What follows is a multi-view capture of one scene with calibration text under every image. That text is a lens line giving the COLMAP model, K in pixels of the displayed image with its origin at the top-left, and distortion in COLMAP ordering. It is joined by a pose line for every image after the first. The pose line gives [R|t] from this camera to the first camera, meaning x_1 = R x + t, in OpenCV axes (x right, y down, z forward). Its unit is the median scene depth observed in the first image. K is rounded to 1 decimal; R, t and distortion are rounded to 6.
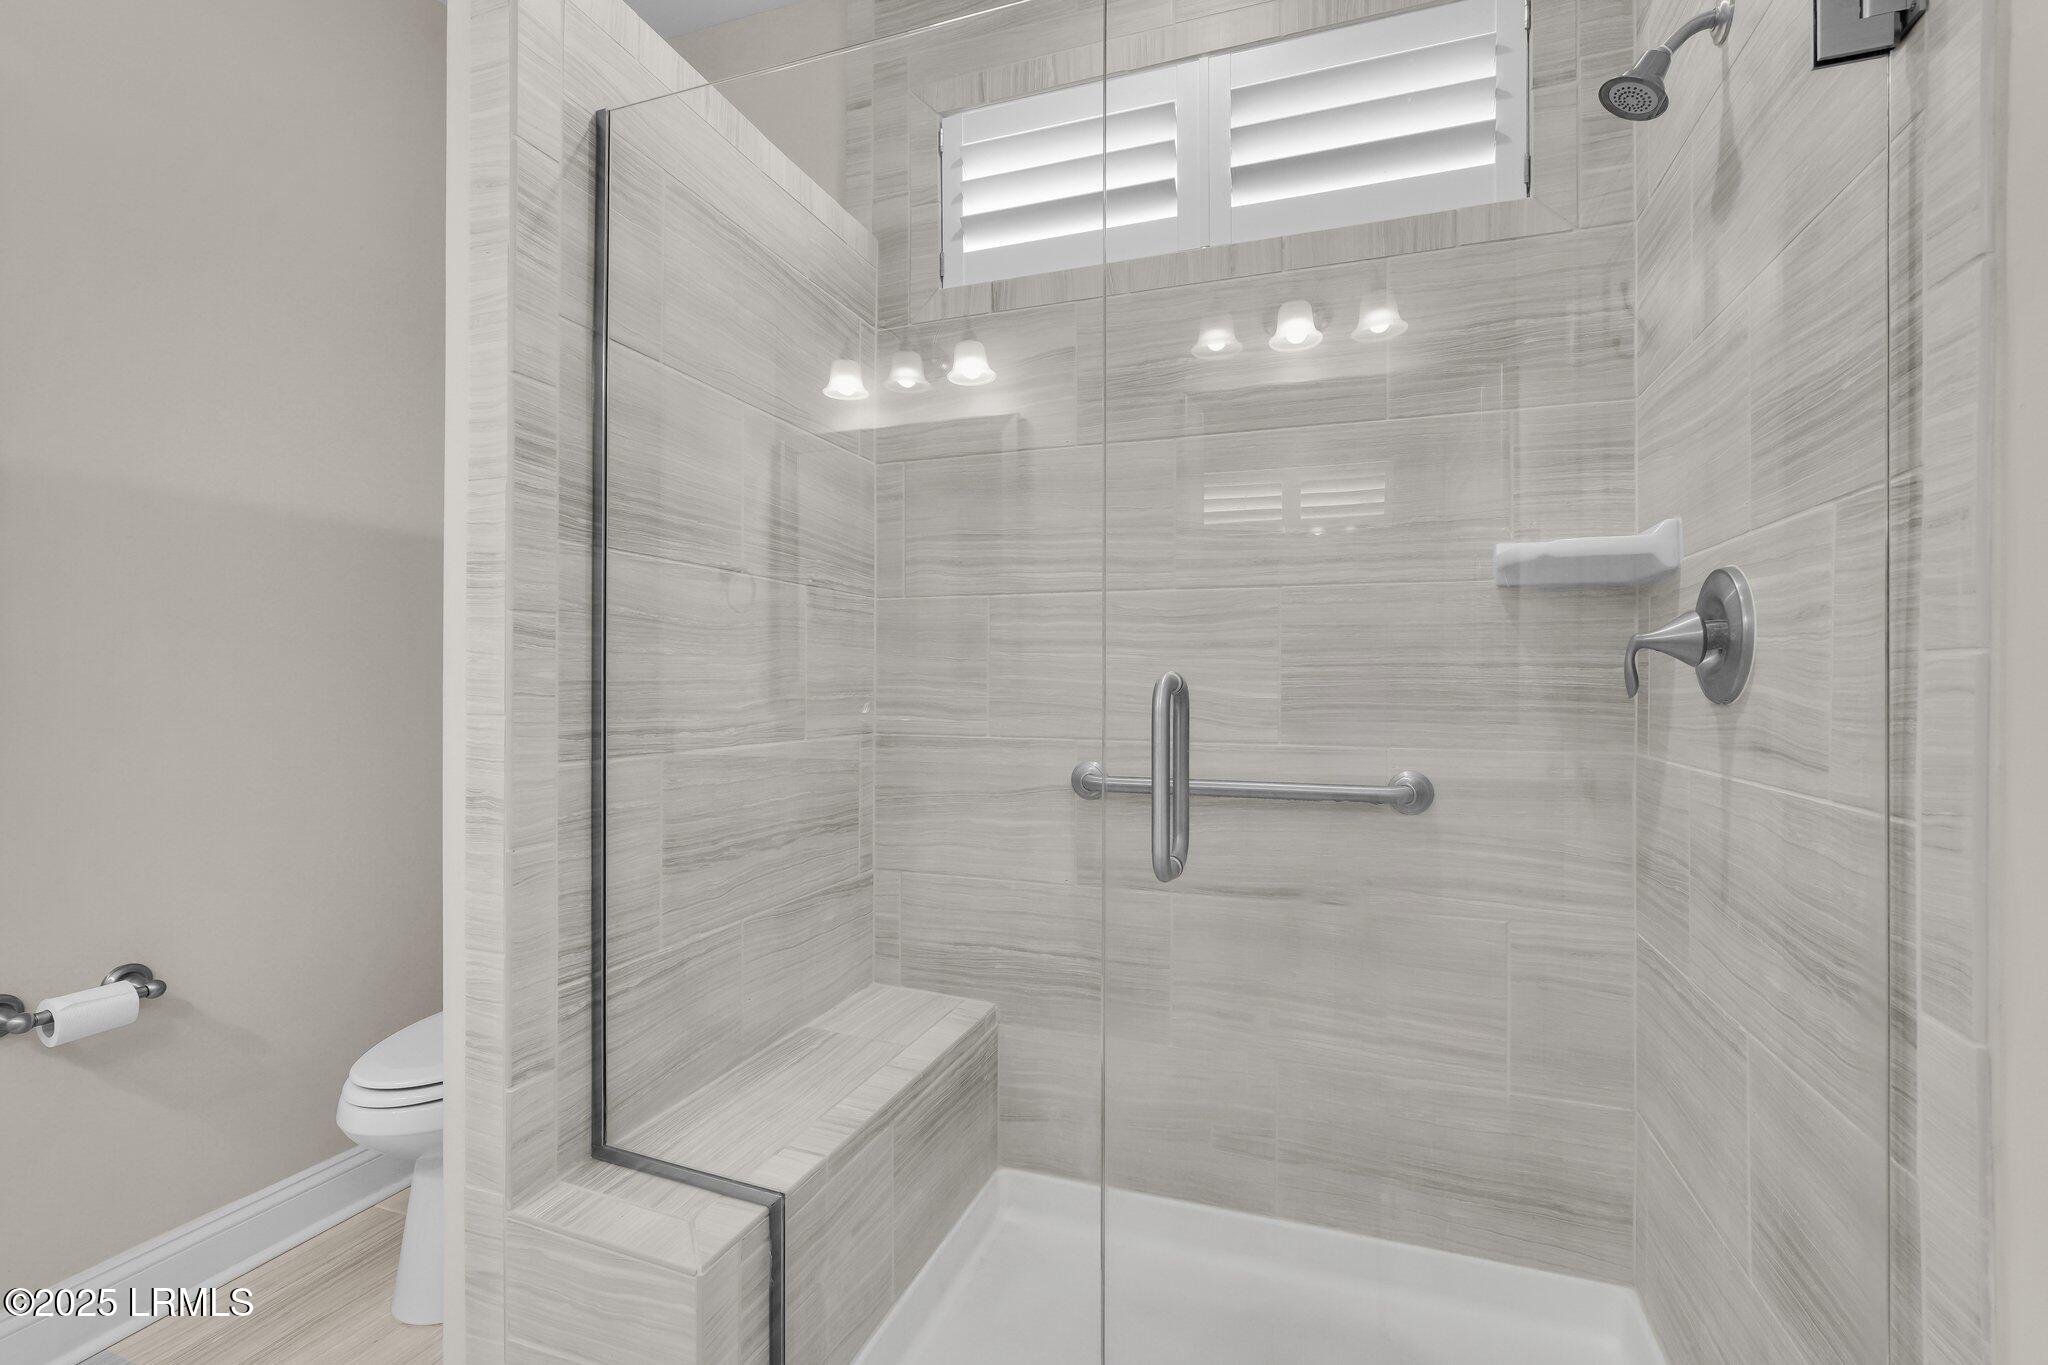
lens RADIAL K [[910.8, 0, 1031.4], [0, 910.8, 678.0], [0, 0, 1]] dist [-0.002413, 0.000663]
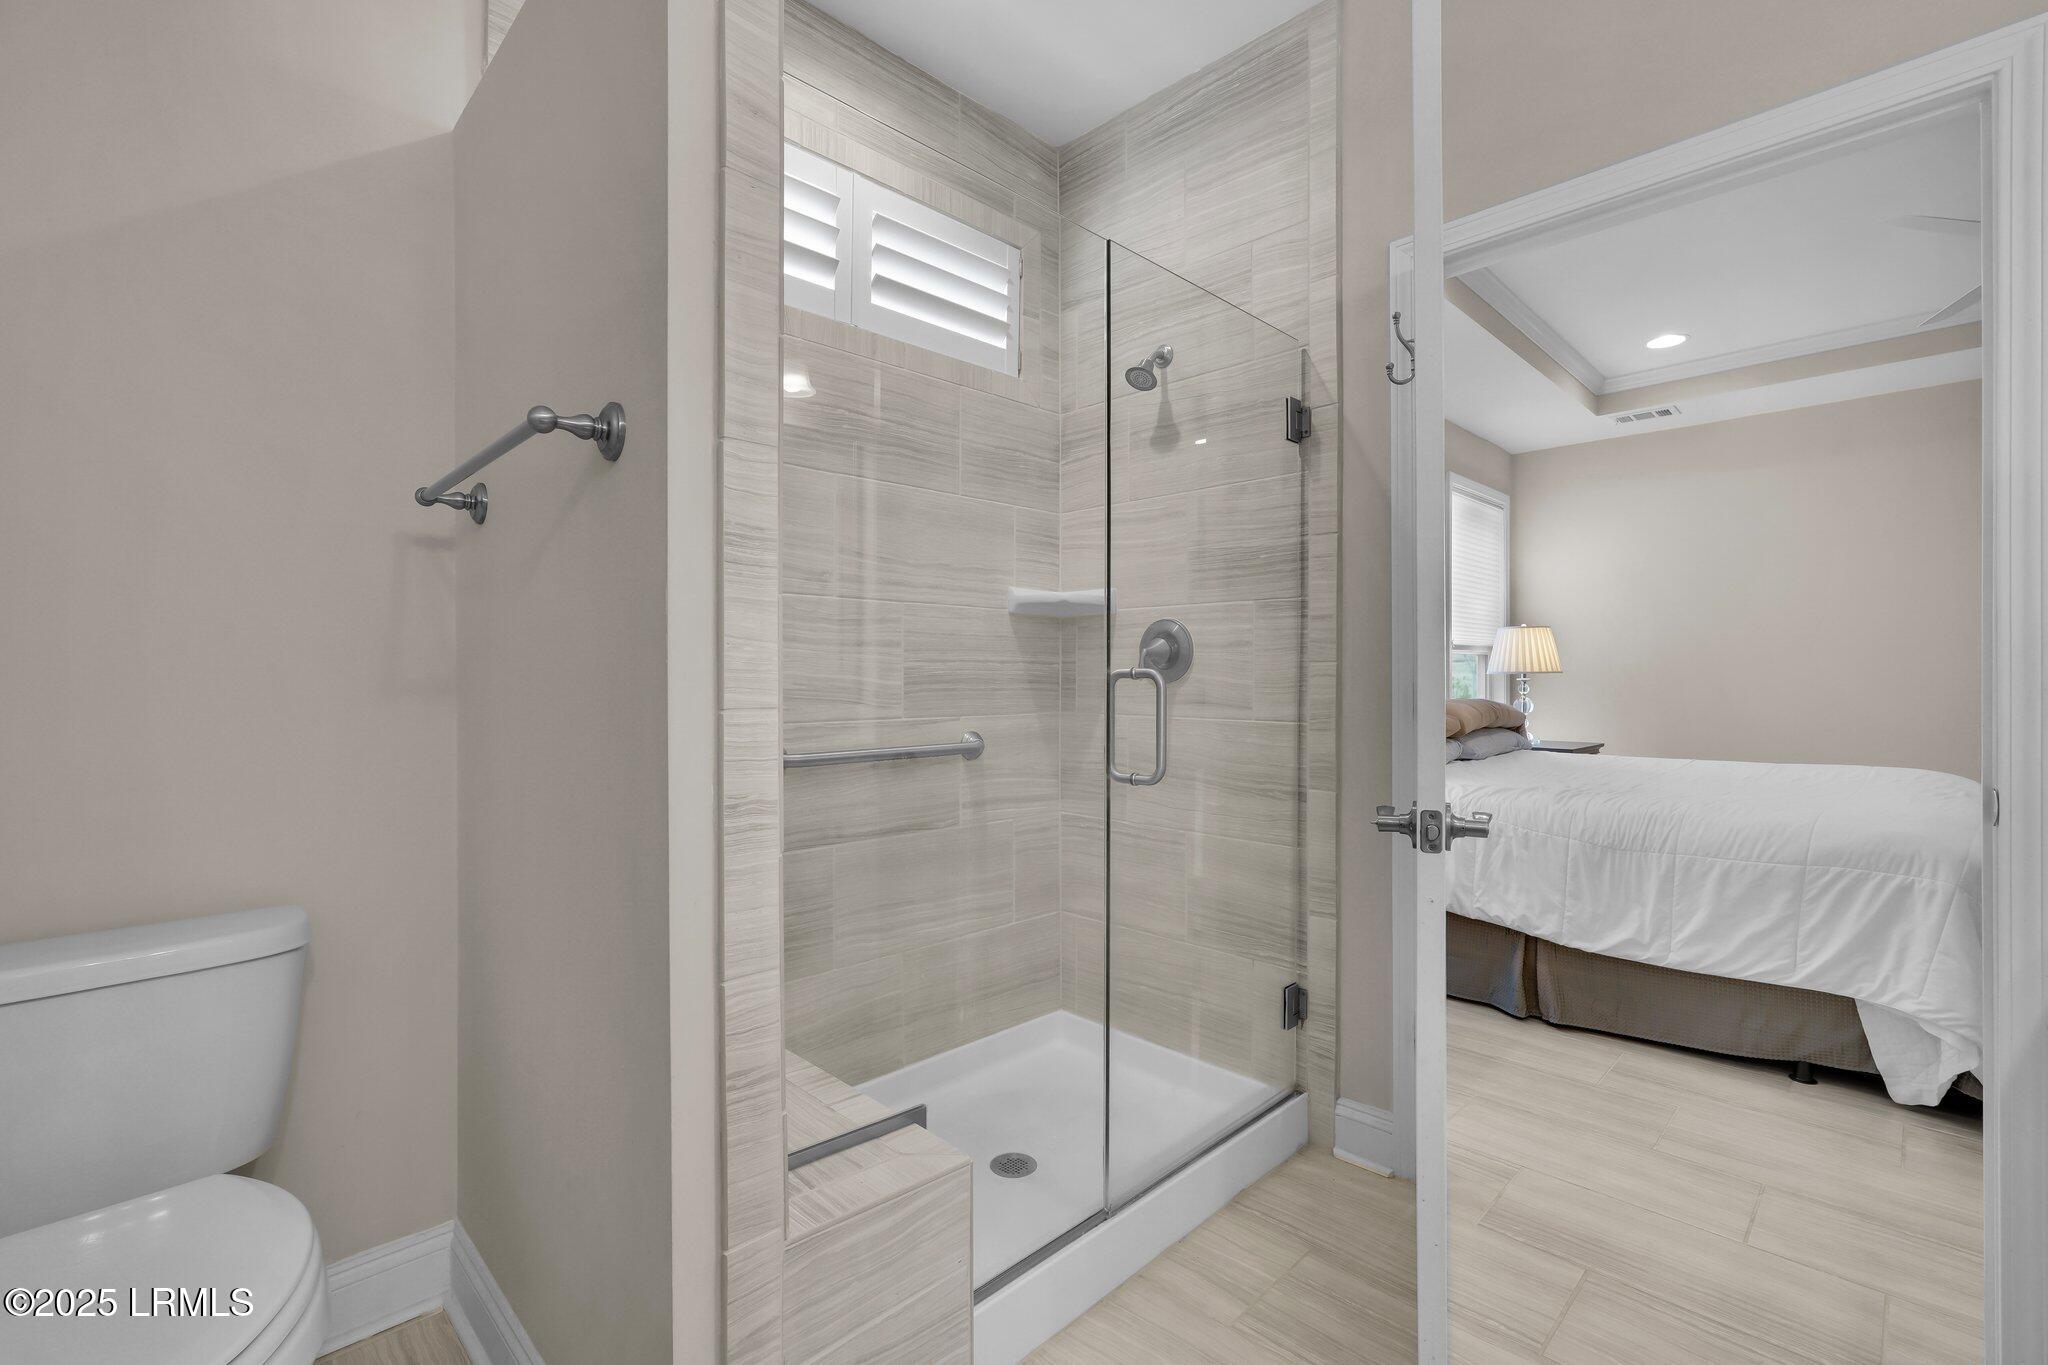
lens RADIAL K [[902.4, 0, 1024.7], [0, 902.4, 680.1], [0, 0, 1]] dist [-0.002088, 0.000169]
pose [[0.437447, -0.006589, 0.899220, -0.935840], [-0.004157, 0.999948, 0.009349, 0.002015], [-0.899235, -0.007828, 0.437396, 0.276169]]
